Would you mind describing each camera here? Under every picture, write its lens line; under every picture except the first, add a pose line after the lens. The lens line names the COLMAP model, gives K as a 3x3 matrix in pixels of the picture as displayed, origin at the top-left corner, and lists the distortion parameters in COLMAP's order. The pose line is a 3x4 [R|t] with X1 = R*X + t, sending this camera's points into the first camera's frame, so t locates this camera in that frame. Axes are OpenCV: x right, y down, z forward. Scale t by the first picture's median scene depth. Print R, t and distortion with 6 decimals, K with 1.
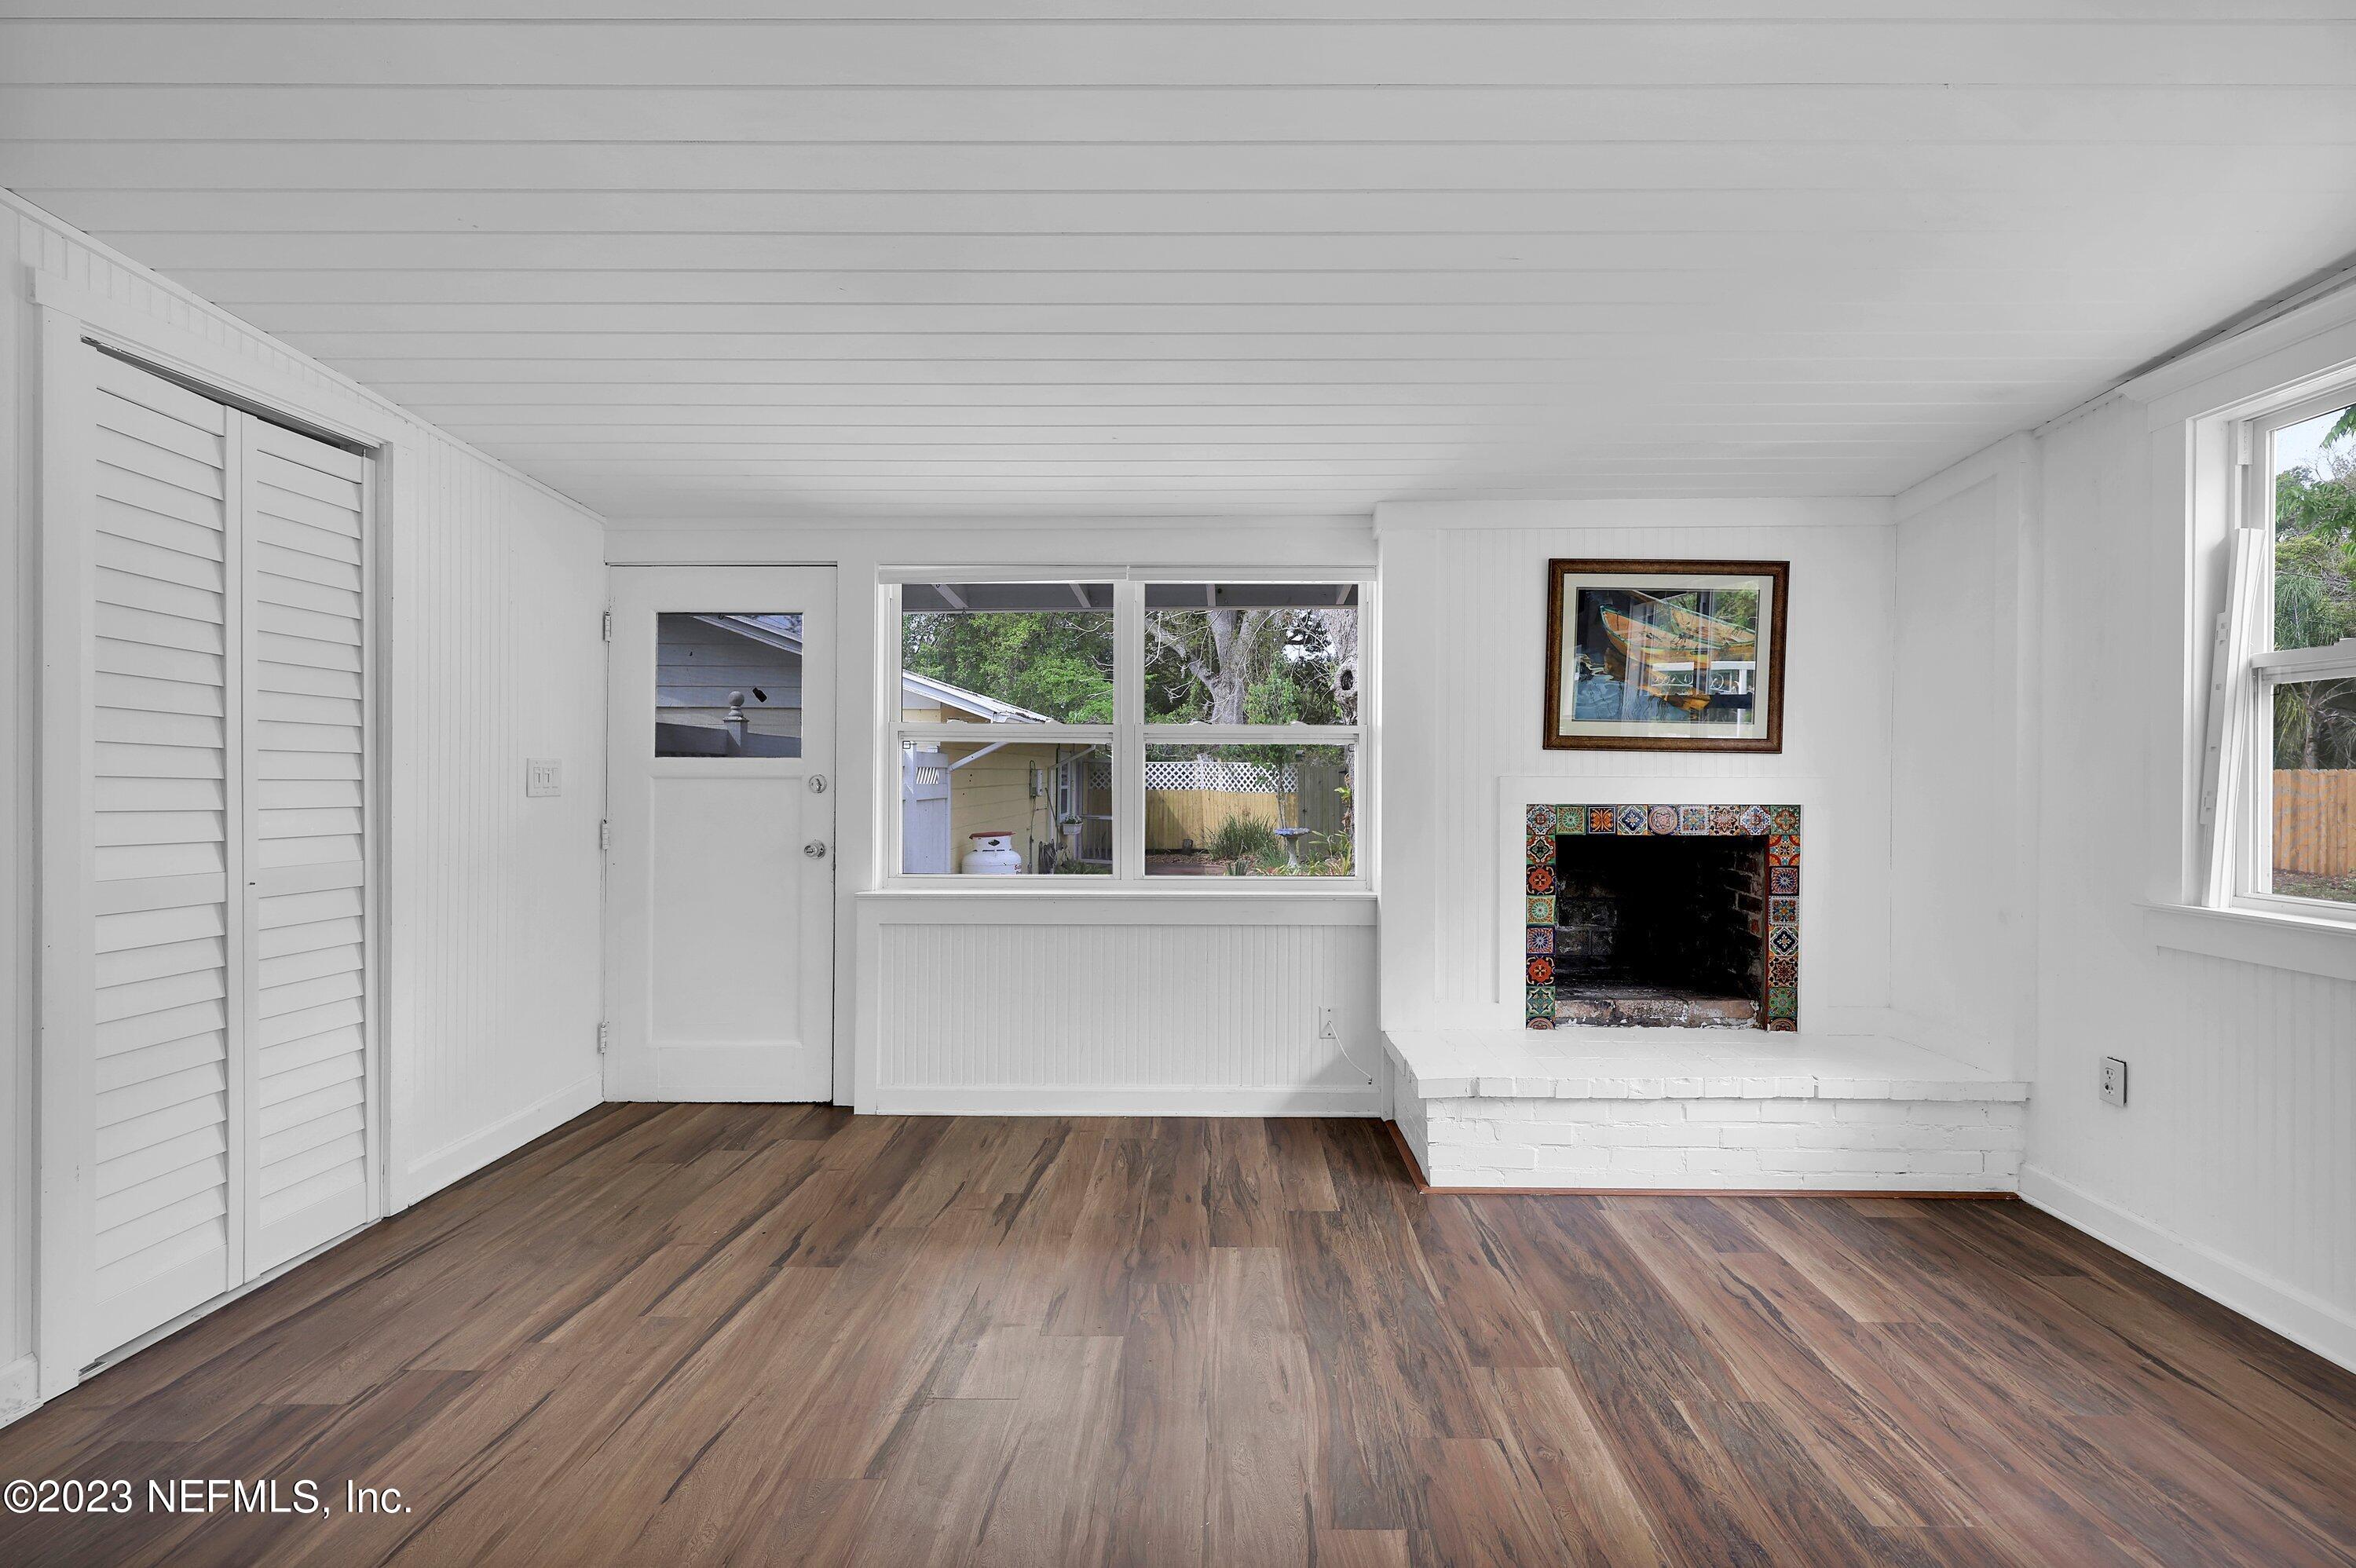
lens RADIAL K [[1090.7, 0, 1193.5], [0, 1090.7, 786.5], [0, 0, 1]] dist [0.000864, 0.000070]
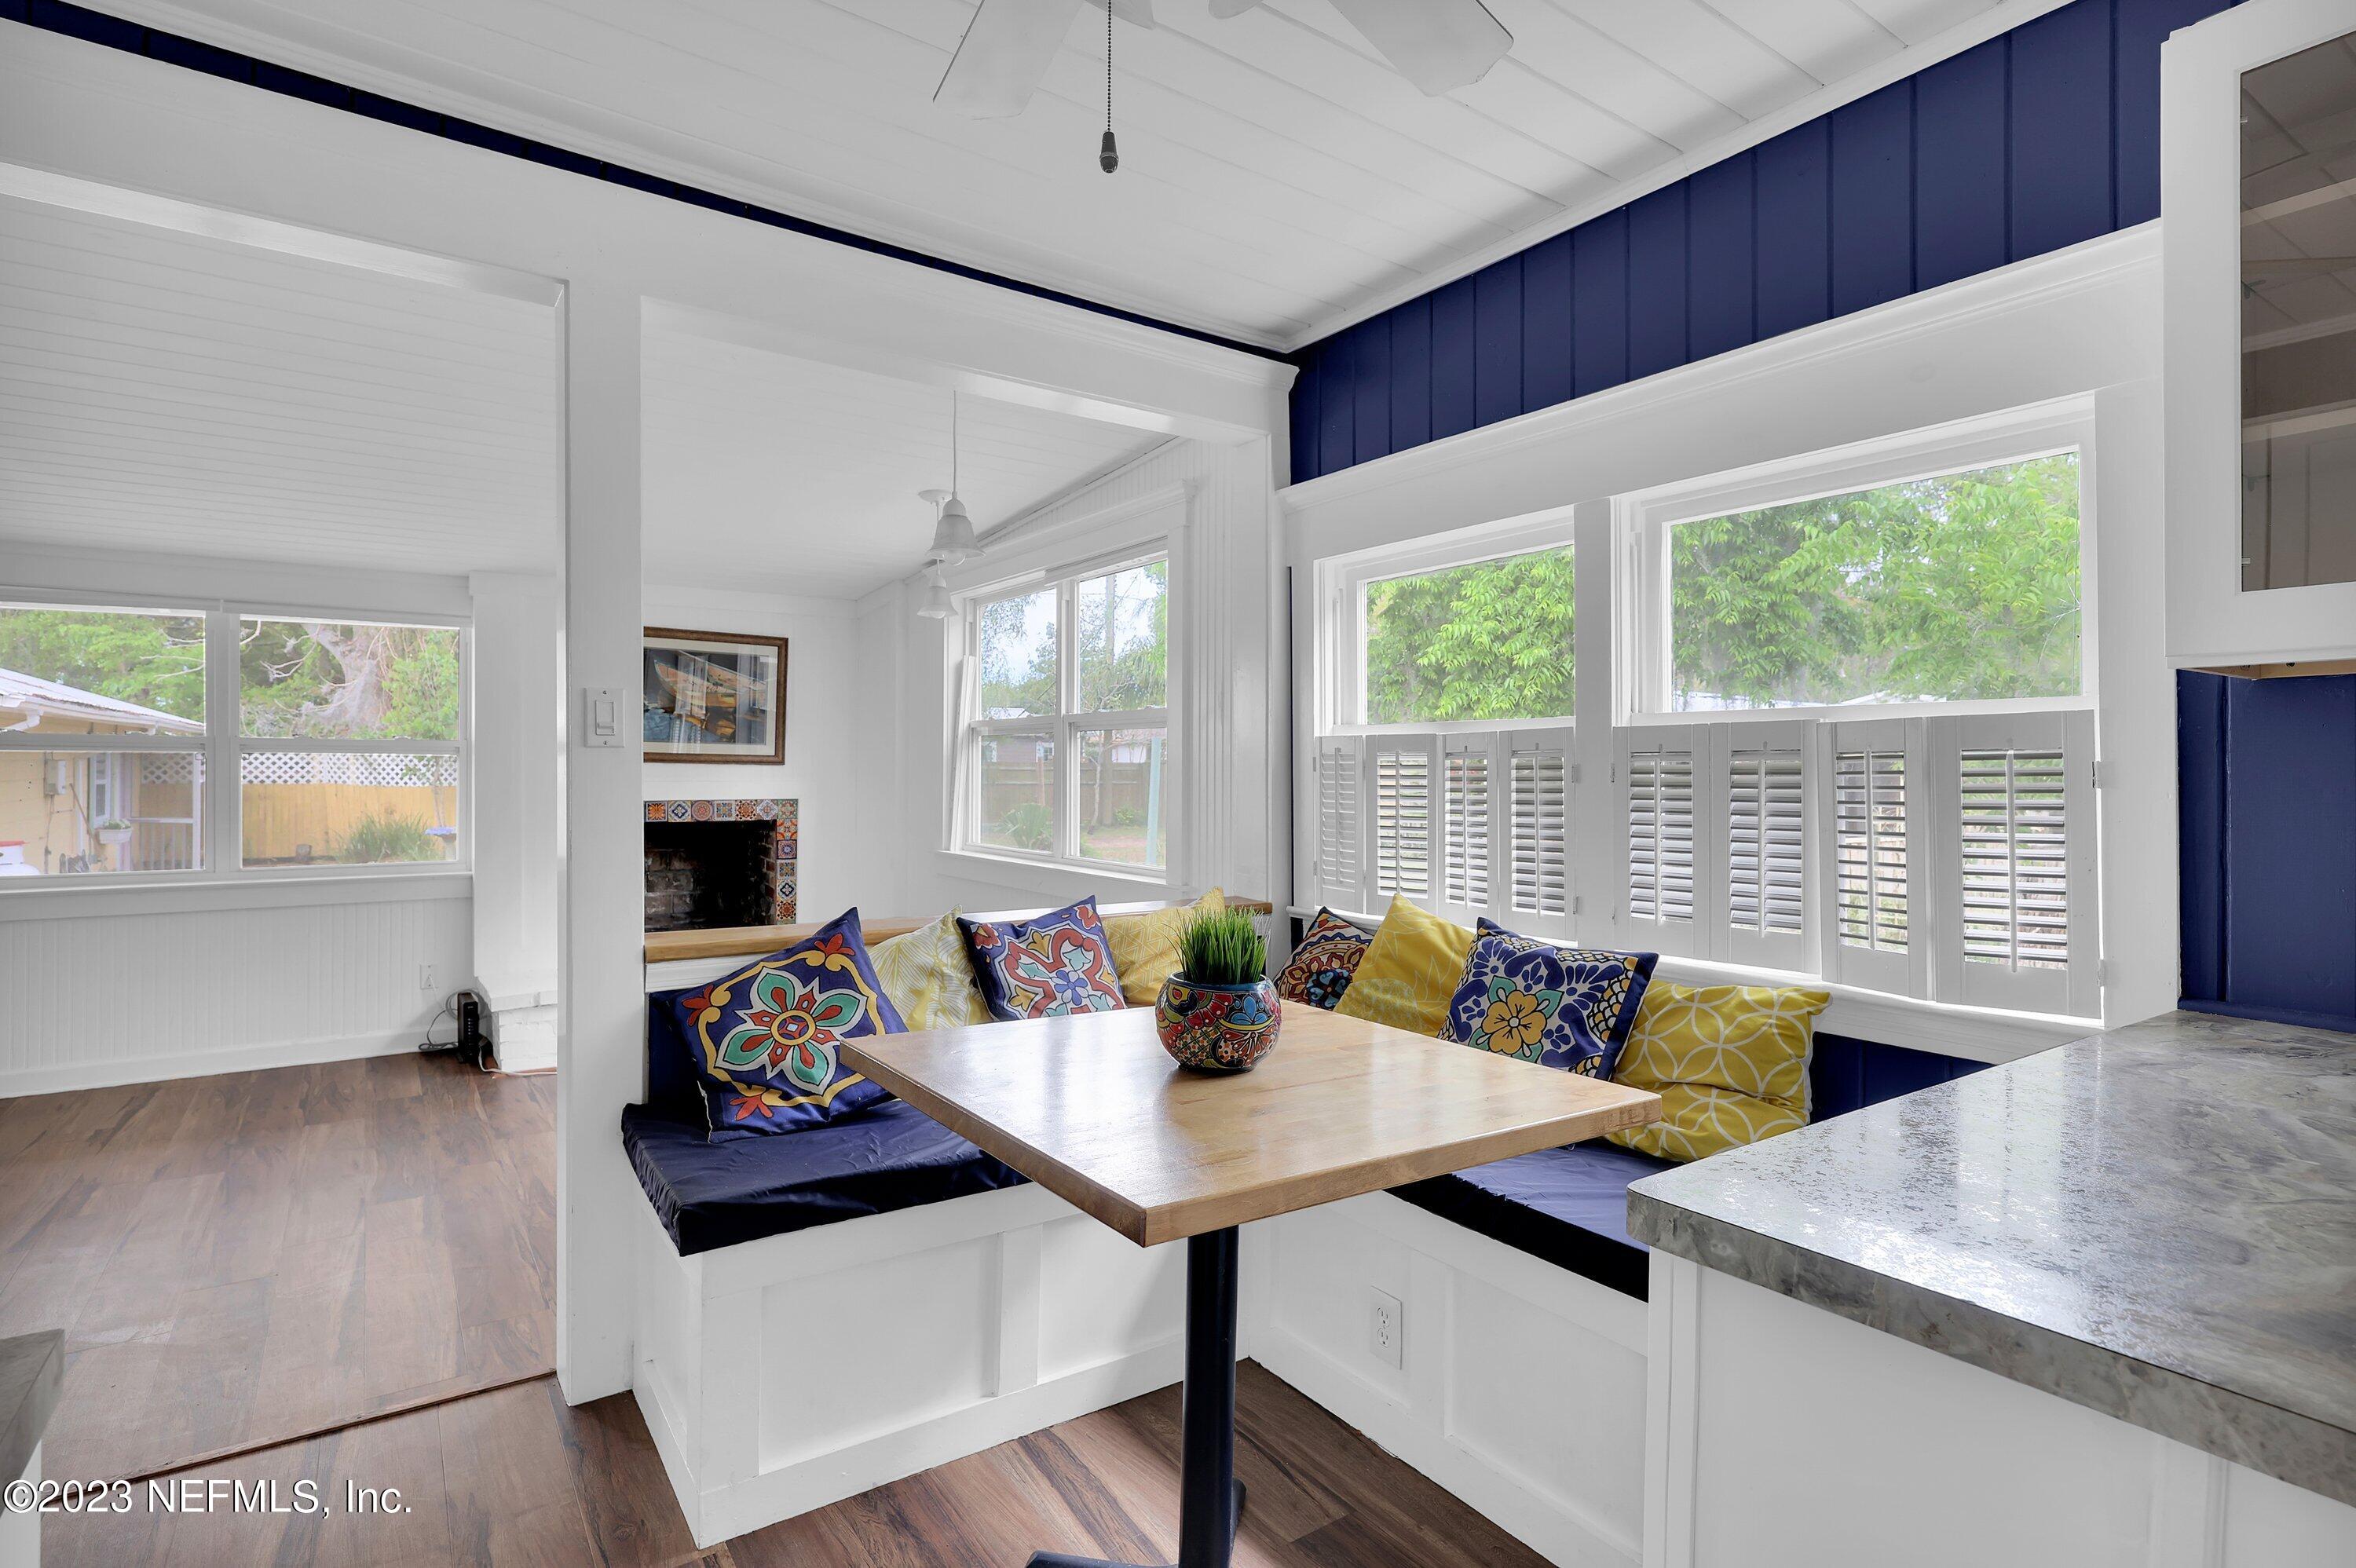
lens RADIAL K [[1209.7, 0, 1223.4], [0, 1209.7, 773.7], [0, 0, 1]] dist [-0.001993, -0.000042]
pose [[0.800693, -0.001481, 0.599073, 0.023701], [0.001822, 0.999998, 0.000037, -0.017265], [-0.599072, 0.001062, 0.800694, -0.697558]]
